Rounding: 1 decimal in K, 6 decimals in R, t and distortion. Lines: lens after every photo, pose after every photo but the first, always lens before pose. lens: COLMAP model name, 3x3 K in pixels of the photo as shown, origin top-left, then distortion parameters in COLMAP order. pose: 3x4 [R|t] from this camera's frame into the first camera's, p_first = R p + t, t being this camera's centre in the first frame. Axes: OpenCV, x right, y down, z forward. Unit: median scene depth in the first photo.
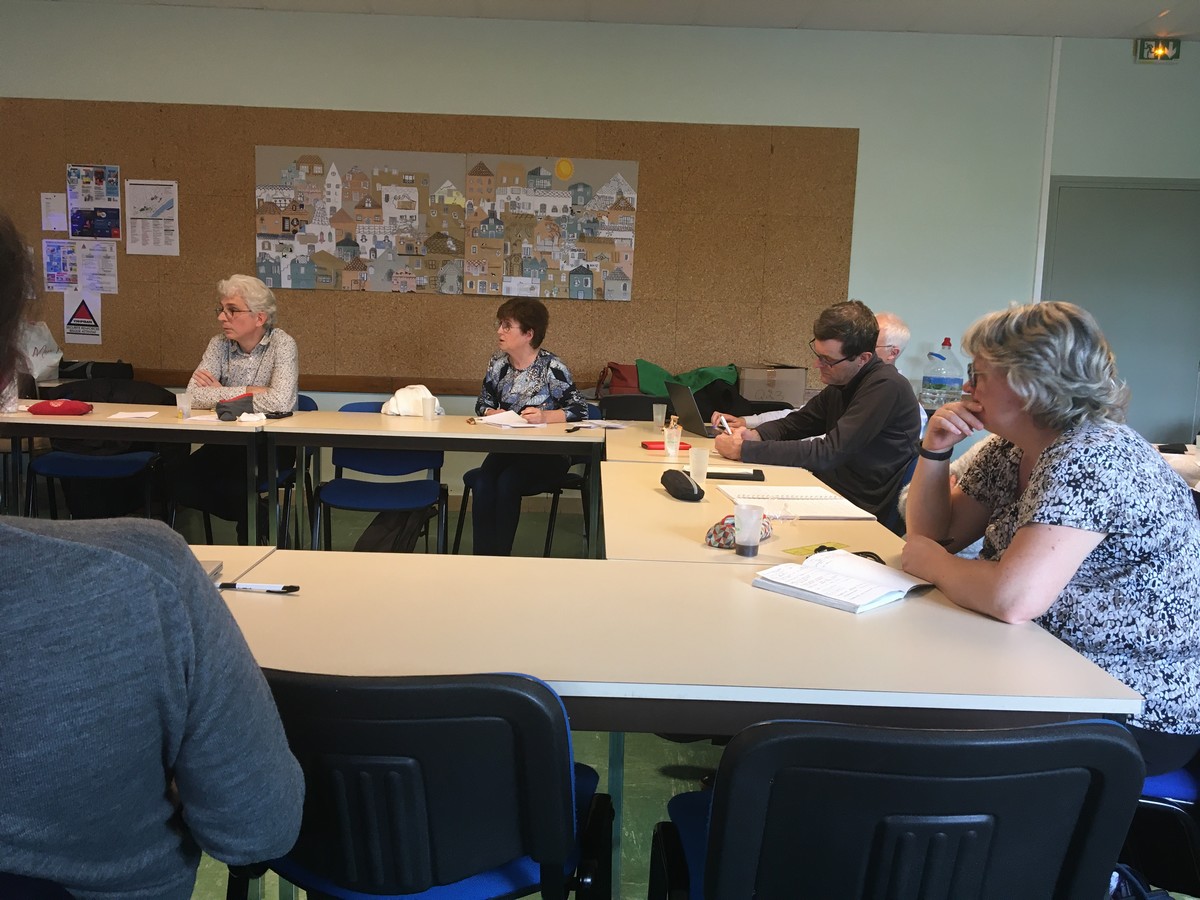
lens RADIAL K [[1013.3, 0, 600.0], [0, 1013.3, 450.0], [0, 0, 1]] dist [0.093585, -0.112902]
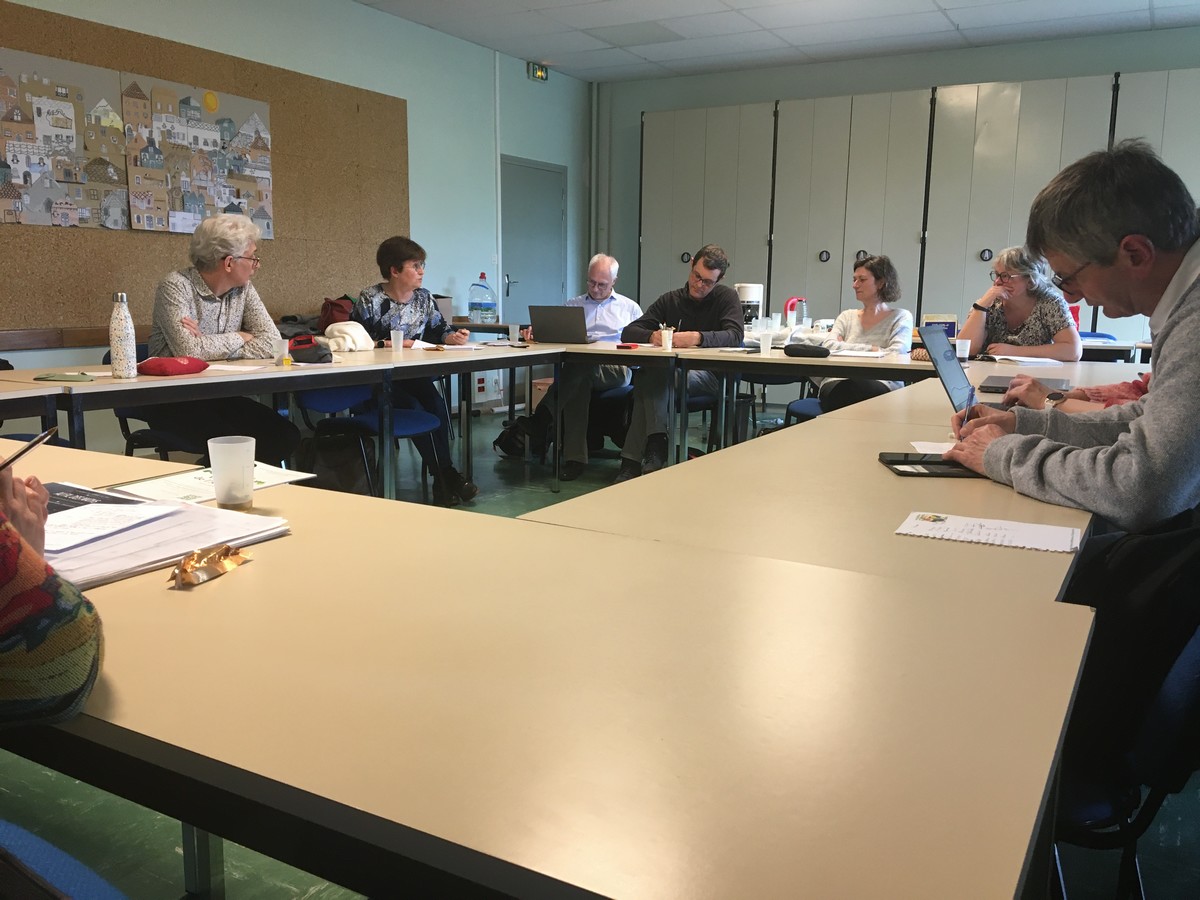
lens RADIAL K [[1013.3, 0, 600.0], [0, 1013.3, 450.0], [0, 0, 1]] dist [0.093585, -0.112902]
pose [[0.501088, -0.167868, 0.848959, -0.736792], [0.117638, 0.985113, 0.125355, -0.026975], [-0.857363, 0.037055, 0.513376, 0.186527]]
